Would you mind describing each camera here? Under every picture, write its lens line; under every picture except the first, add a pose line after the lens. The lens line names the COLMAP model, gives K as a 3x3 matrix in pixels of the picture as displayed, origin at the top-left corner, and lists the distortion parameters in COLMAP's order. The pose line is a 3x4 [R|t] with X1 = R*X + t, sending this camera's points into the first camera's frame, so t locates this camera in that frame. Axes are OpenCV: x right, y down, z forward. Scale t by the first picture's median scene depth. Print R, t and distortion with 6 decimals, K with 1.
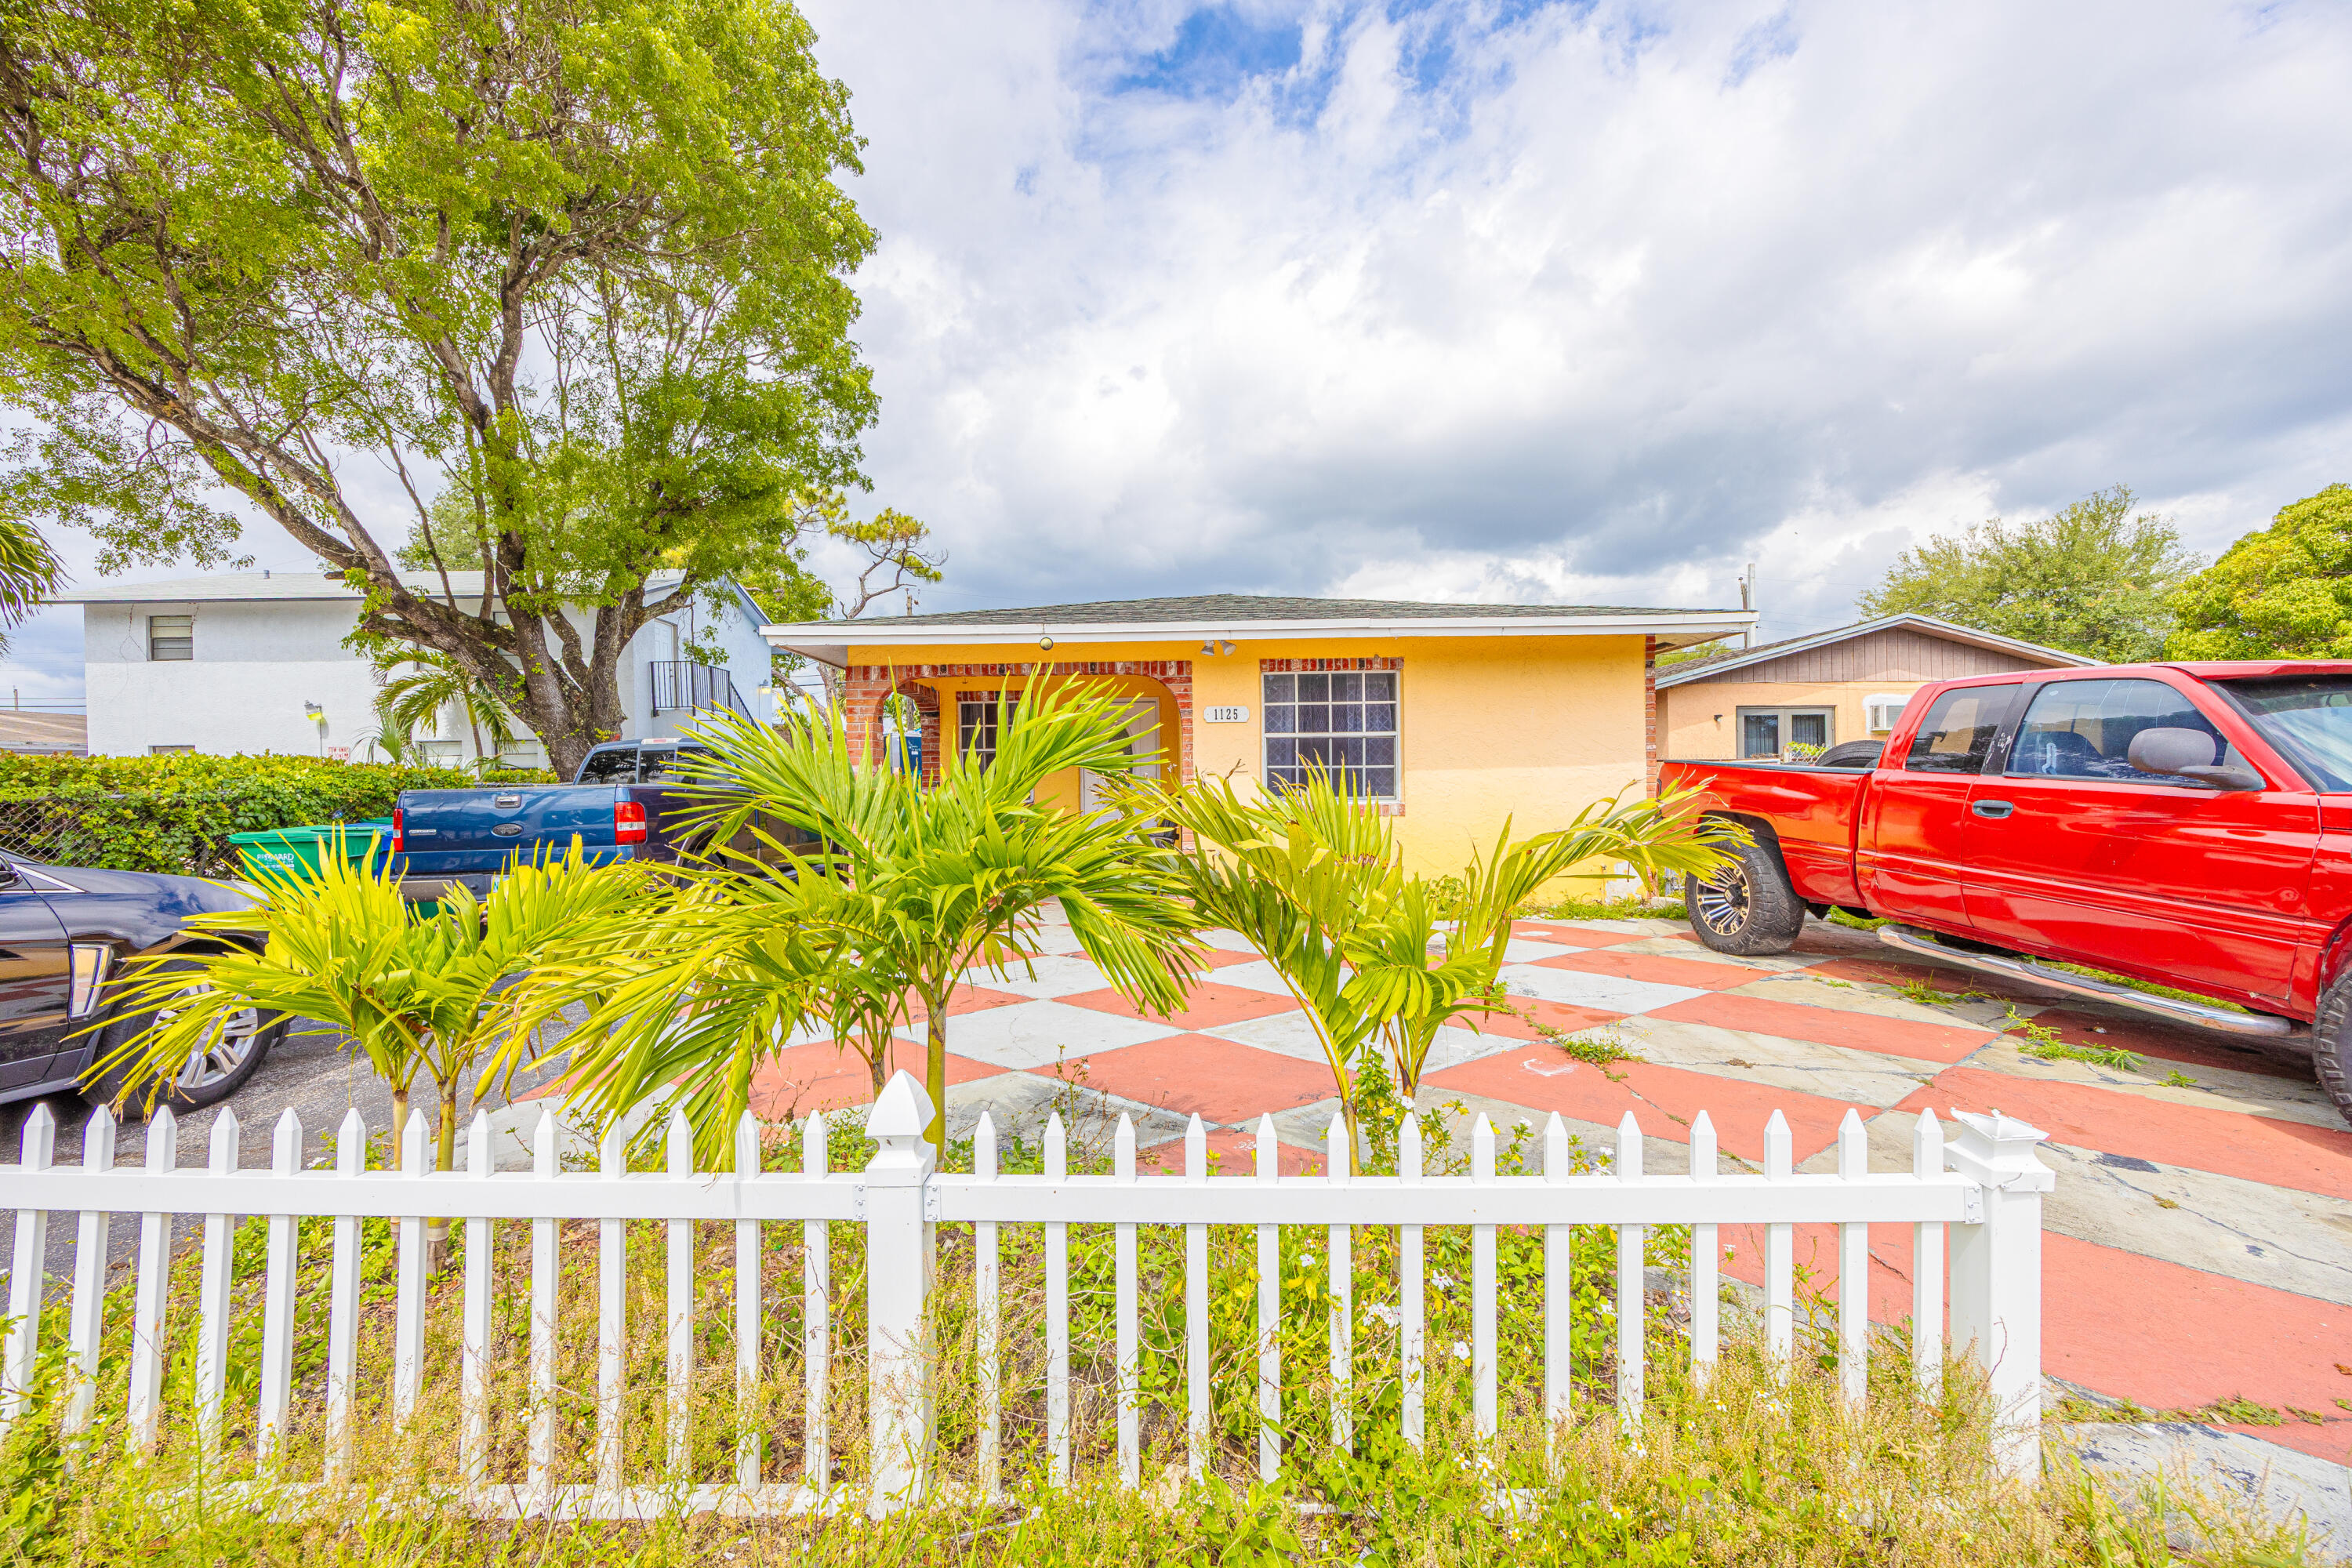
lens RADIAL K [[922.6, 0, 1164.9], [0, 922.6, 787.3], [0, 0, 1]] dist [-0.001889, 0.000499]
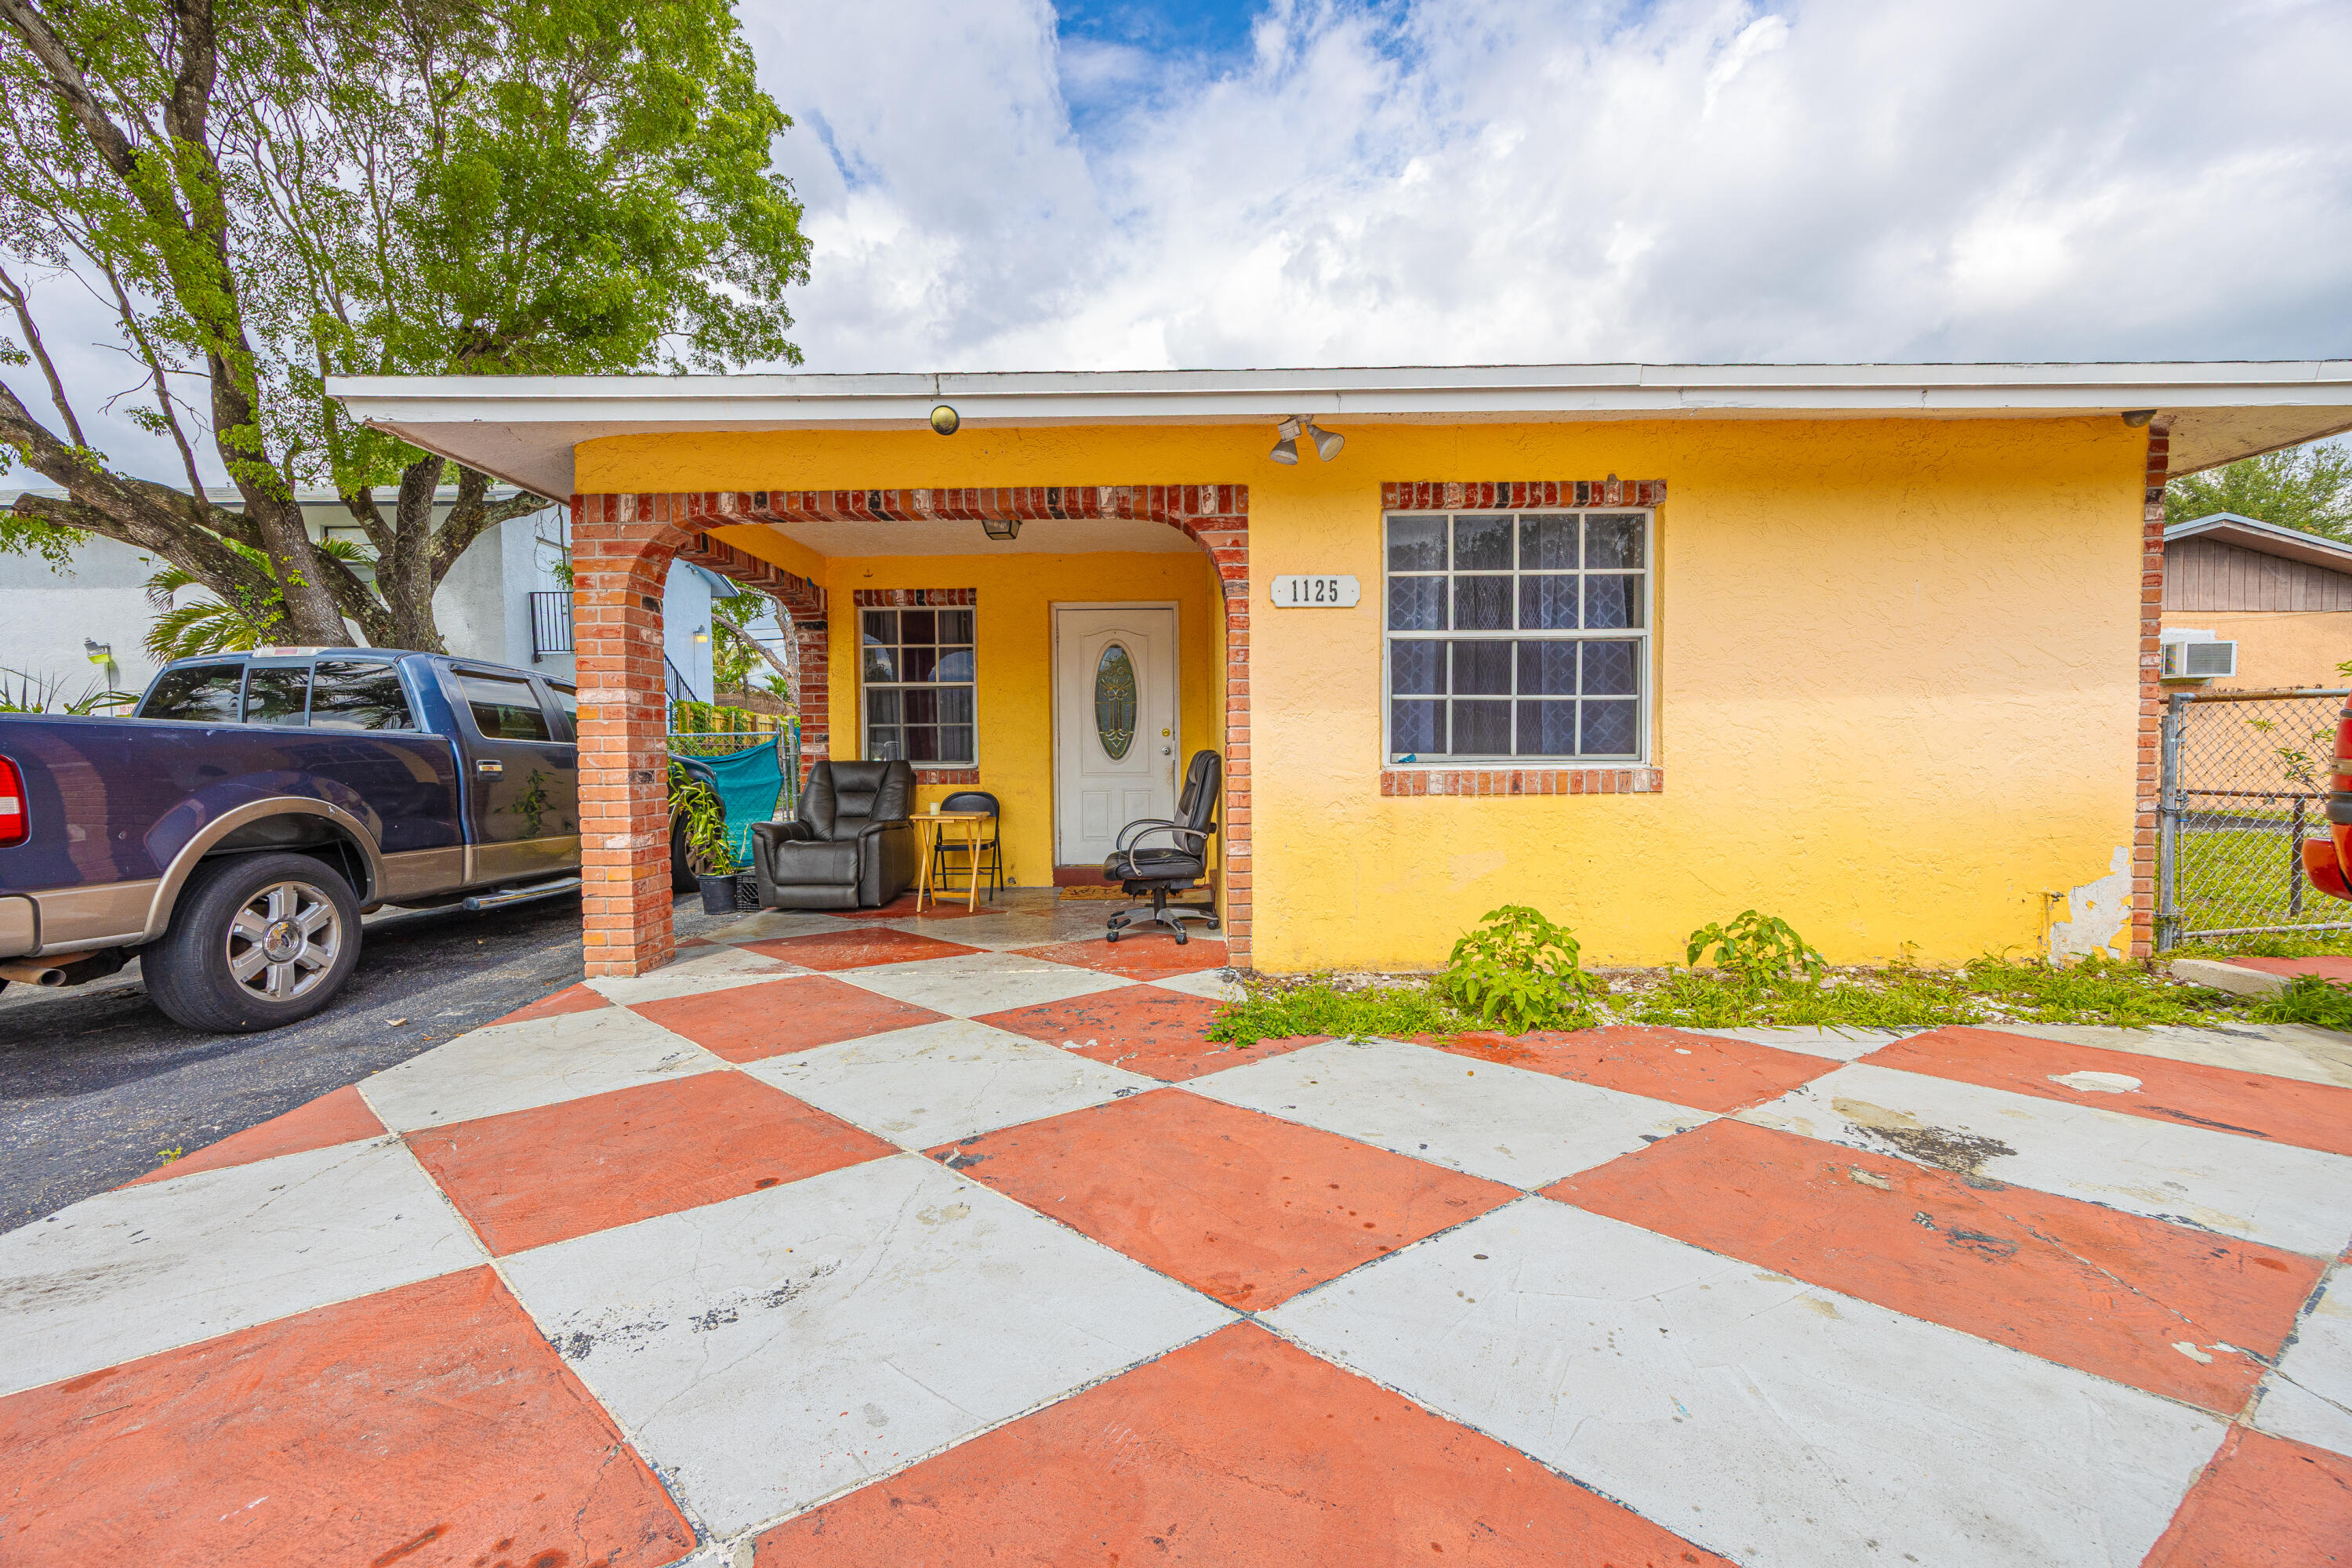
lens RADIAL K [[922.6, 0, 1164.9], [0, 922.6, 787.3], [0, 0, 1]] dist [-0.001889, 0.000499]
pose [[0.999884, 0.005847, -0.014077, -0.008246], [-0.005490, 0.999666, 0.025258, 0.016076], [0.014220, -0.025178, 0.999582, 0.479881]]
